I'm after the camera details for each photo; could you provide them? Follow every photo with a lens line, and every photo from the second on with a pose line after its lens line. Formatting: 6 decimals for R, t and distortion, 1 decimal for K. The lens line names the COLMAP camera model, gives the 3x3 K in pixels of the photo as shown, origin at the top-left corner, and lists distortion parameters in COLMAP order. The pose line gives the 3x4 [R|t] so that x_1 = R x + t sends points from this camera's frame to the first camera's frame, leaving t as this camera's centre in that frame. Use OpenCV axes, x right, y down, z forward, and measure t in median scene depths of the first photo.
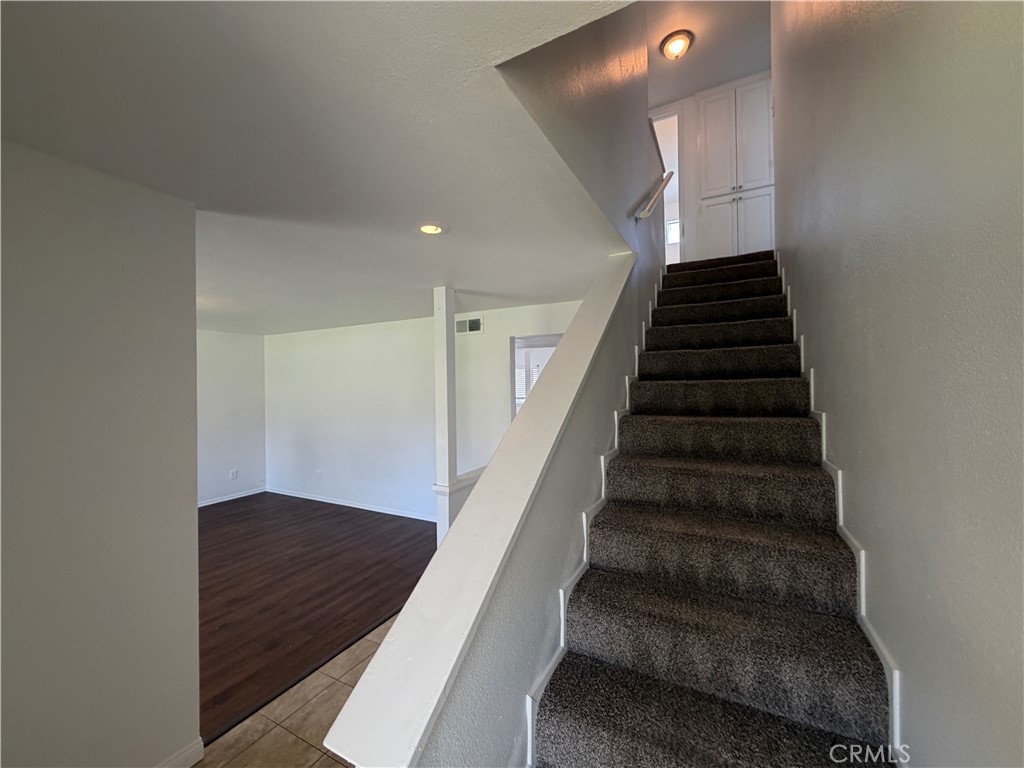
lens RADIAL K [[408.7, 0, 512.0], [0, 408.7, 384.0], [0, 0, 1]] dist [-0.001463, -0.000372]
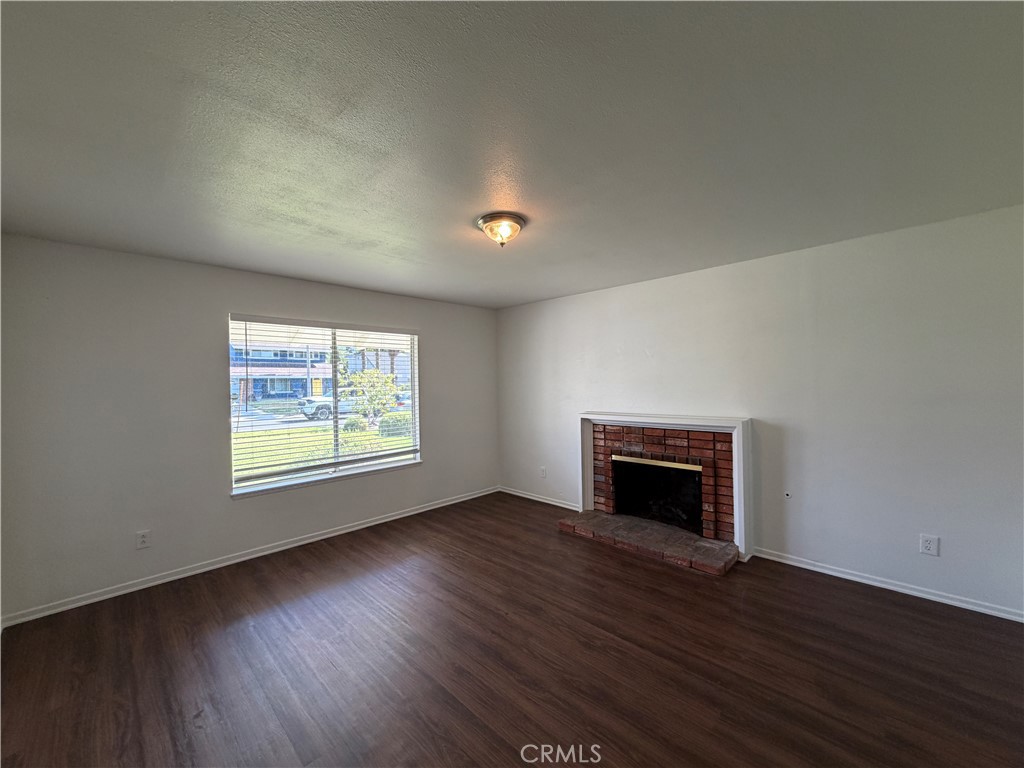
lens RADIAL K [[408.7, 0, 512.0], [0, 408.7, 384.0], [0, 0, 1]] dist [-0.001463, -0.000372]
pose [[-0.292910, 0.017856, -0.955973, -0.182024], [0.021199, 0.999701, 0.012177, 0.044993], [0.955905, -0.016699, -0.293201, 0.974533]]
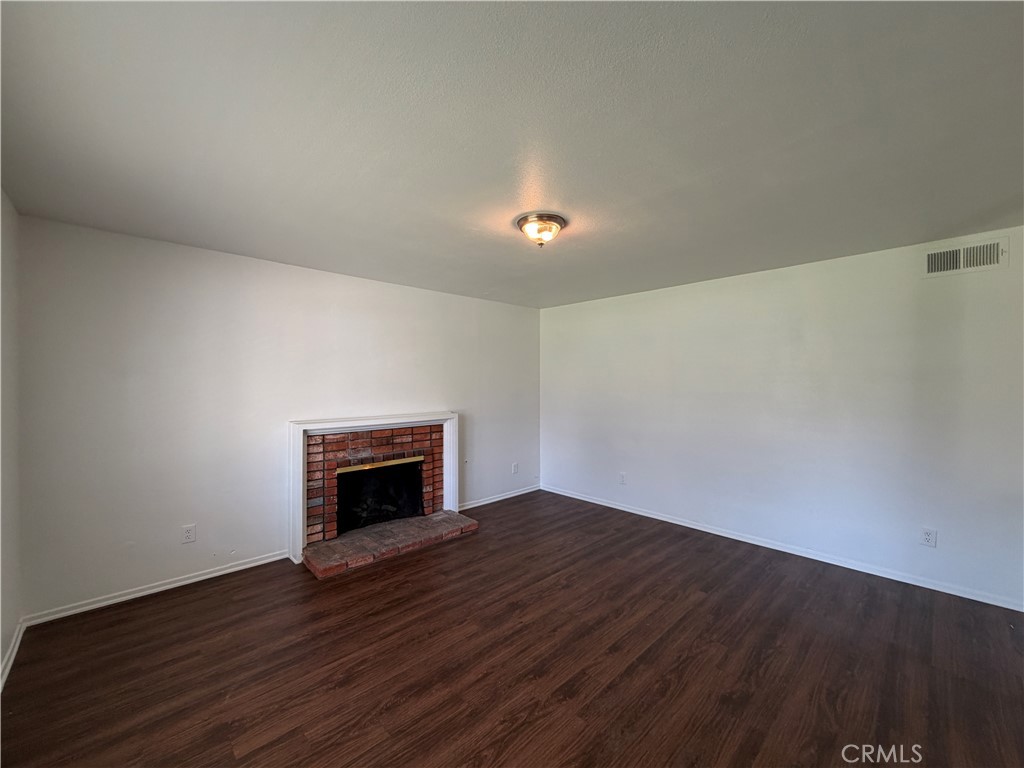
lens RADIAL K [[408.7, 0, 512.0], [0, 408.7, 384.0], [0, 0, 1]] dist [-0.001463, -0.000372]
pose [[0.948901, 0.015503, -0.315193, -0.579787], [-0.012557, 0.999856, 0.011375, 0.045493], [0.315324, -0.006836, 0.948959, 0.241484]]
